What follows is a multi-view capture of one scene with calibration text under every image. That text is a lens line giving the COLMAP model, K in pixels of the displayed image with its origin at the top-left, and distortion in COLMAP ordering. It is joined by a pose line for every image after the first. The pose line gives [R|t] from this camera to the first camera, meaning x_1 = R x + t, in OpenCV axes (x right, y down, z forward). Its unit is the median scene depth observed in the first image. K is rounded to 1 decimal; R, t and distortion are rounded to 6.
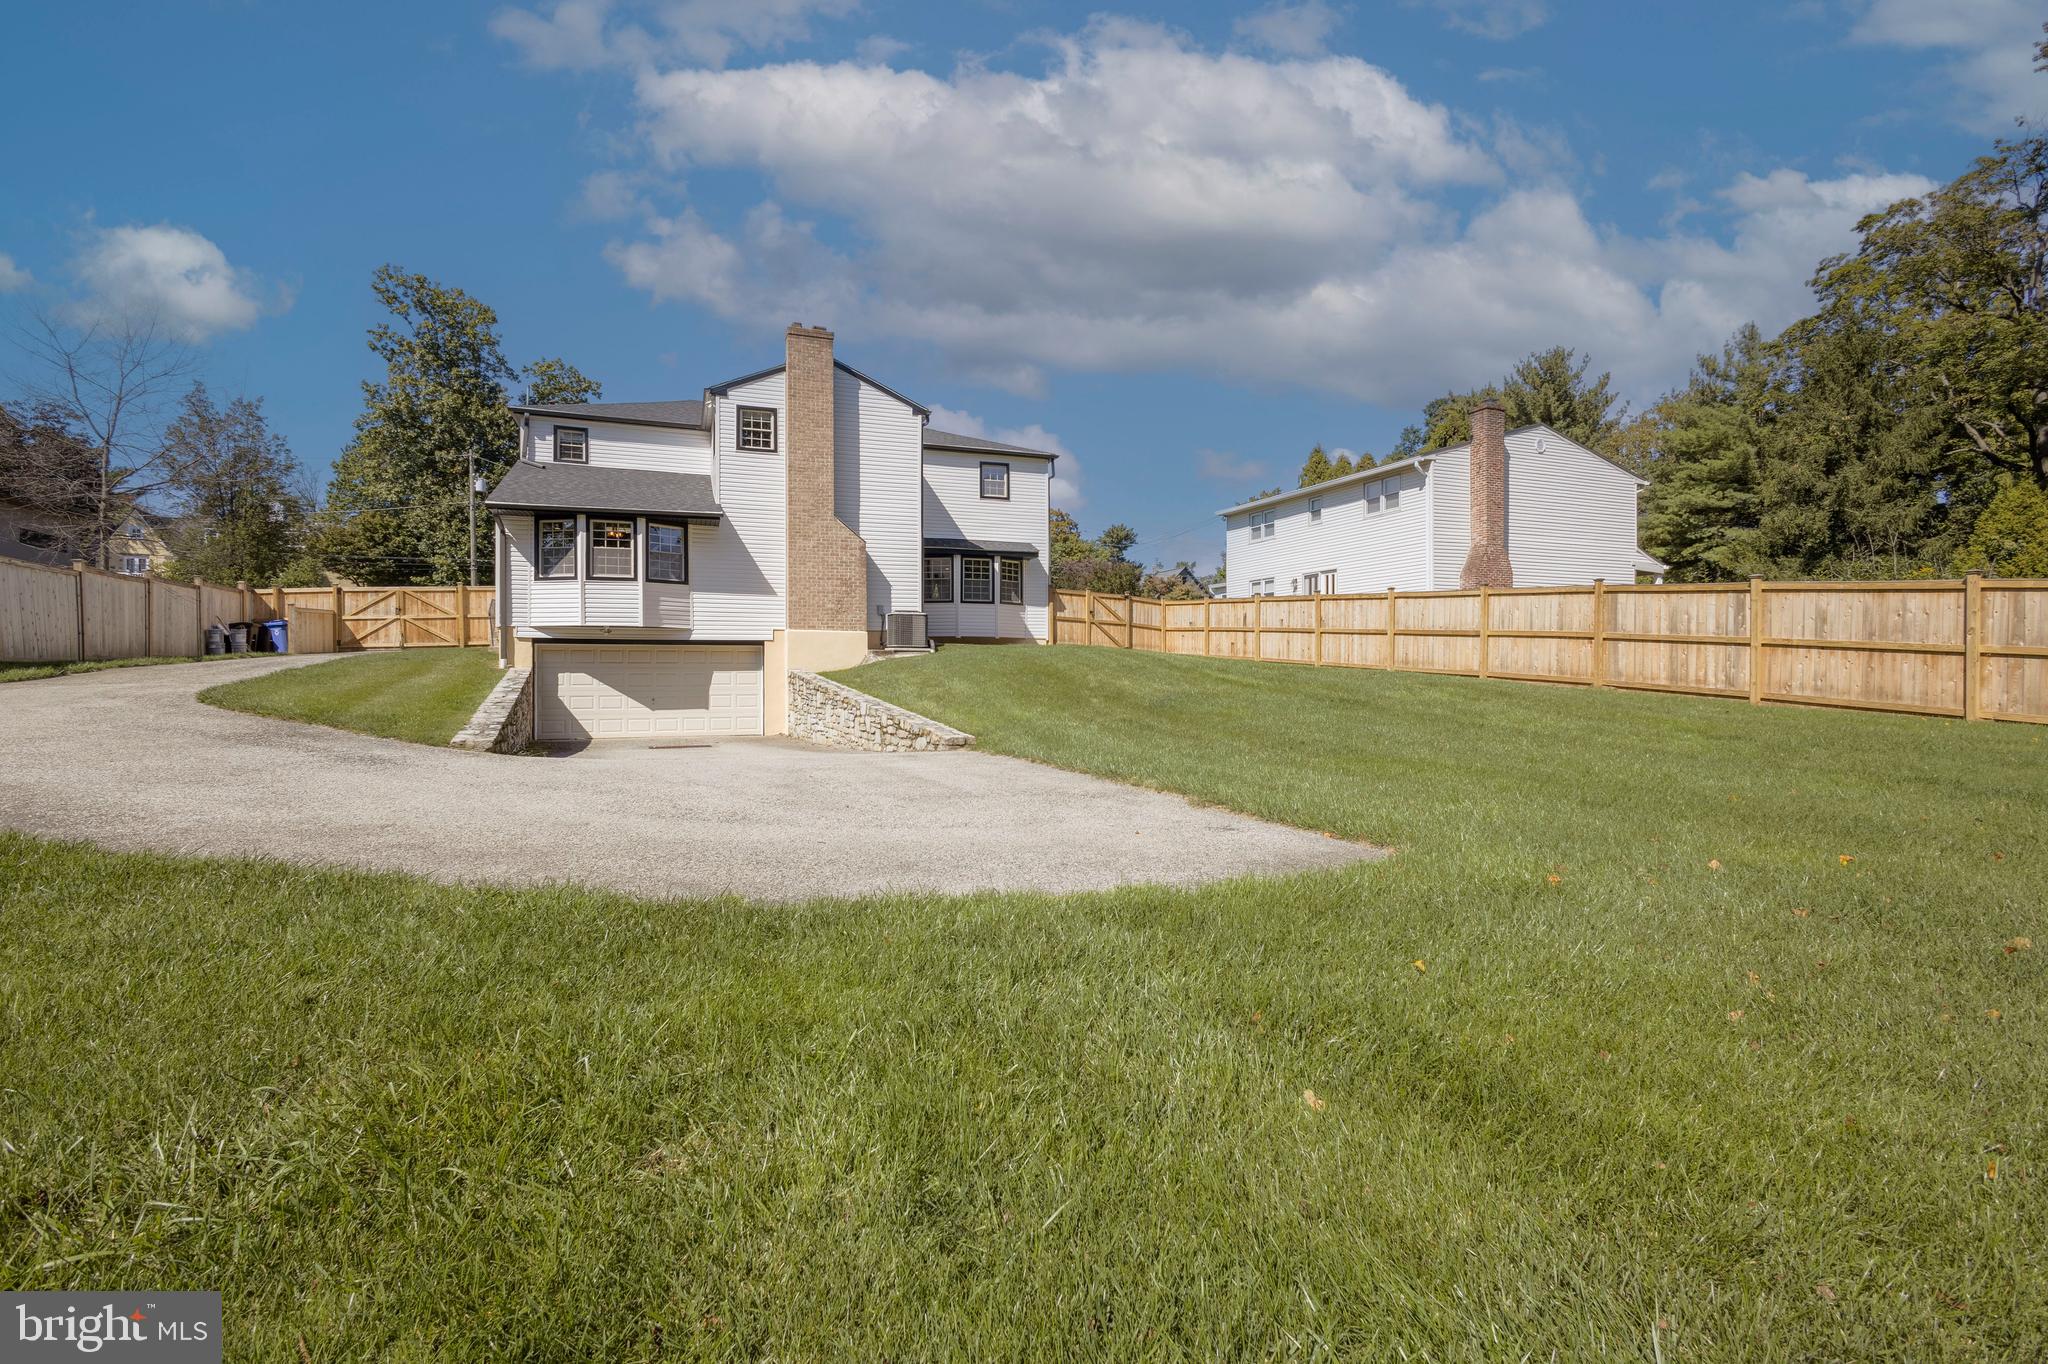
lens RADIAL K [[932.1, 0, 1024.0], [0, 932.1, 682.0], [0, 0, 1]] dist [0.004181, 0.000095]
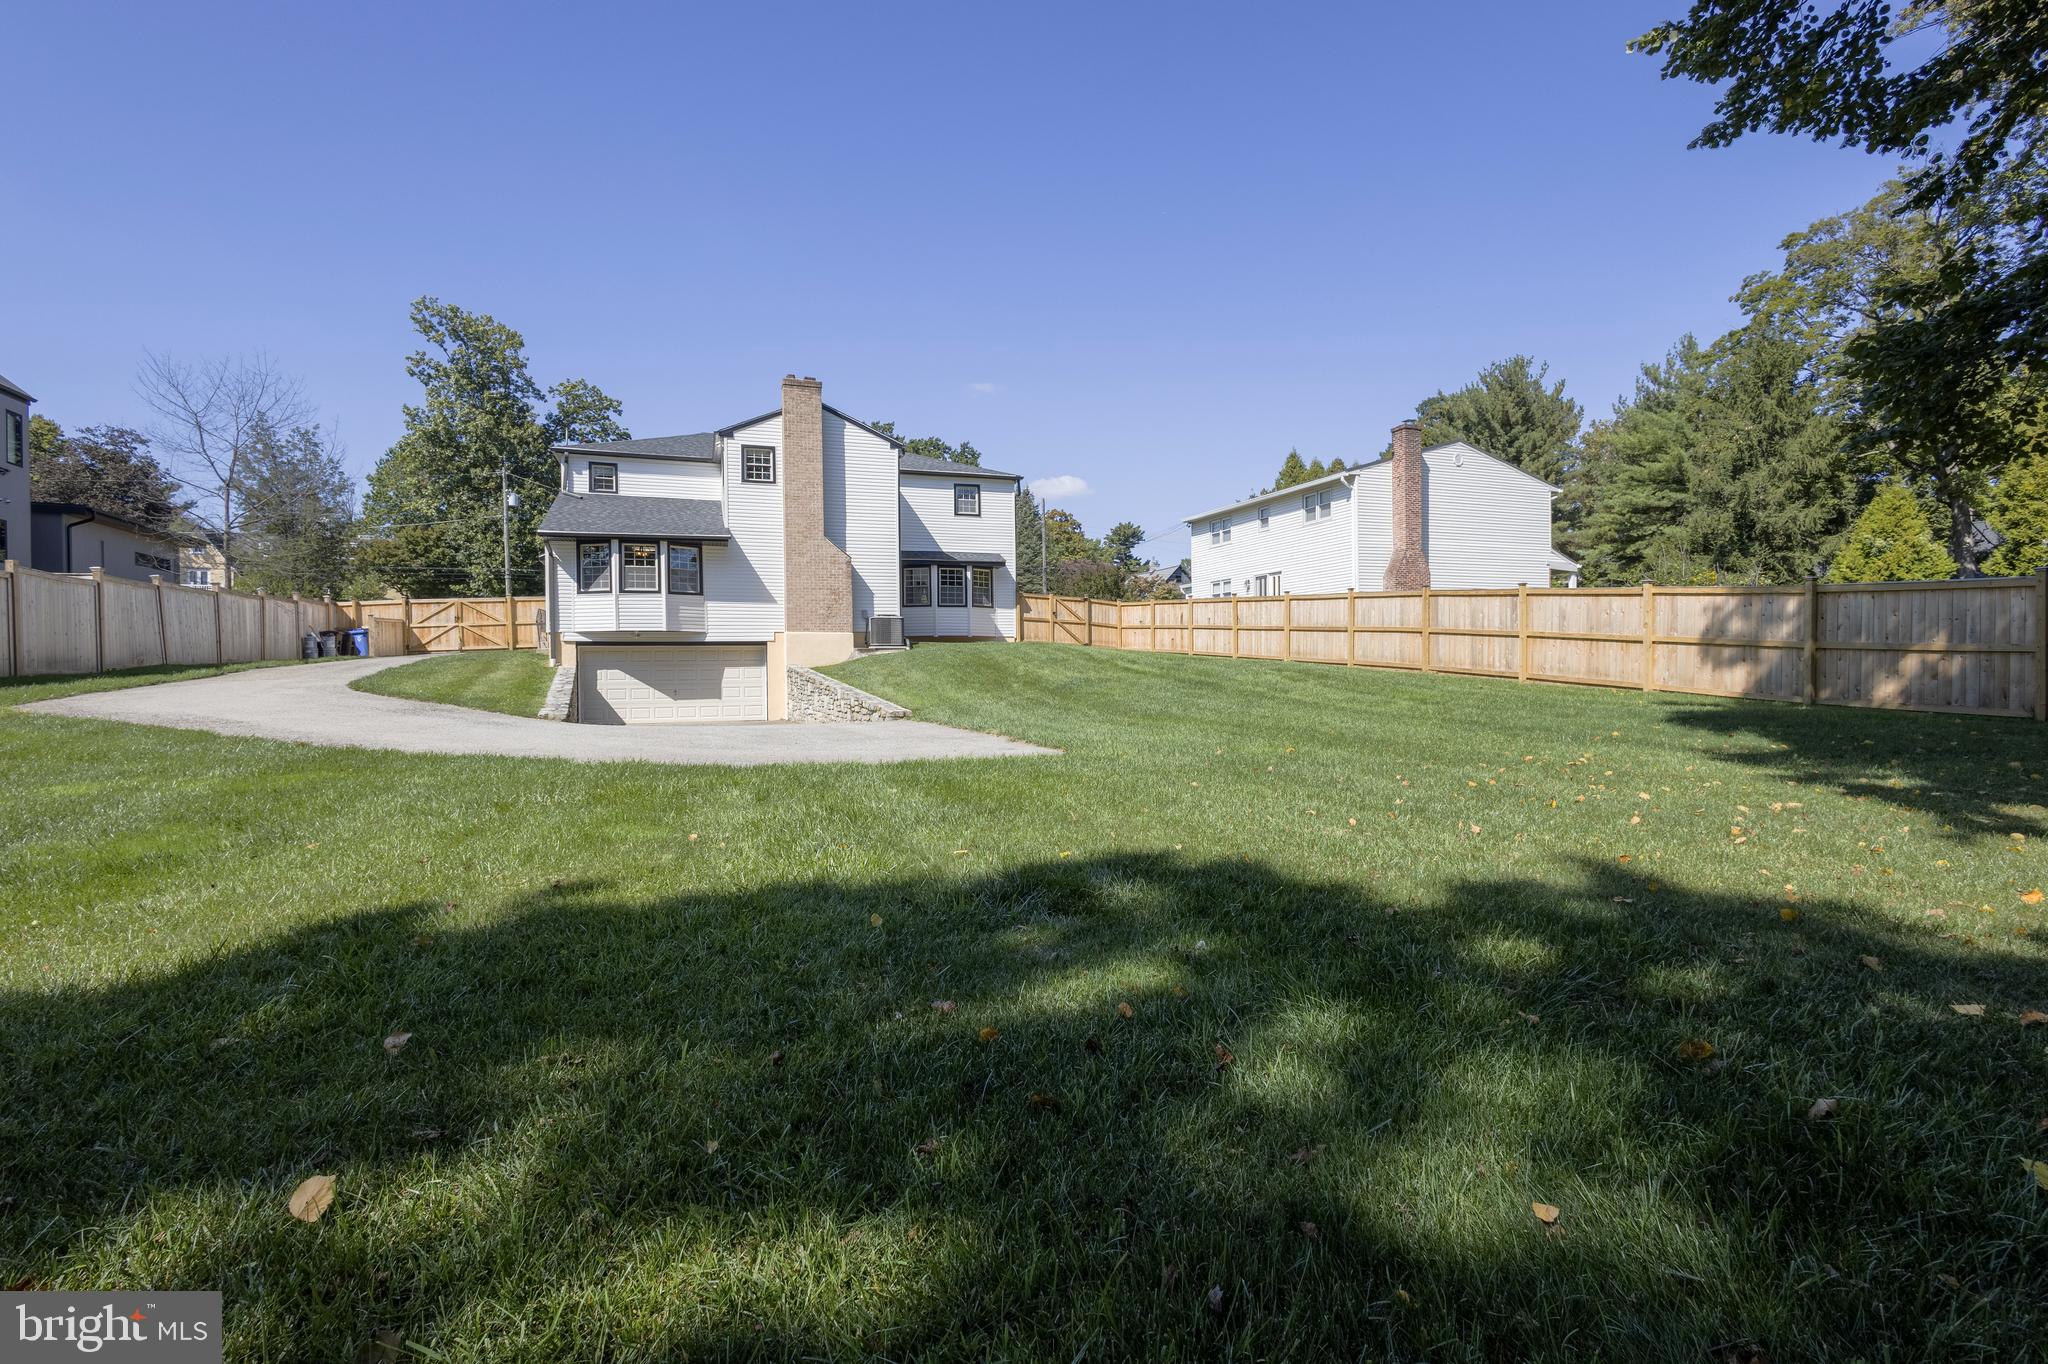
lens RADIAL K [[932.1, 0, 1024.0], [0, 932.1, 682.0], [0, 0, 1]] dist [0.004181, 0.000095]
pose [[0.999796, -0.010136, -0.017483, 0.055900], [0.010193, 0.999943, 0.003206, 0.005708], [0.017449, -0.003383, 0.999842, -0.147849]]
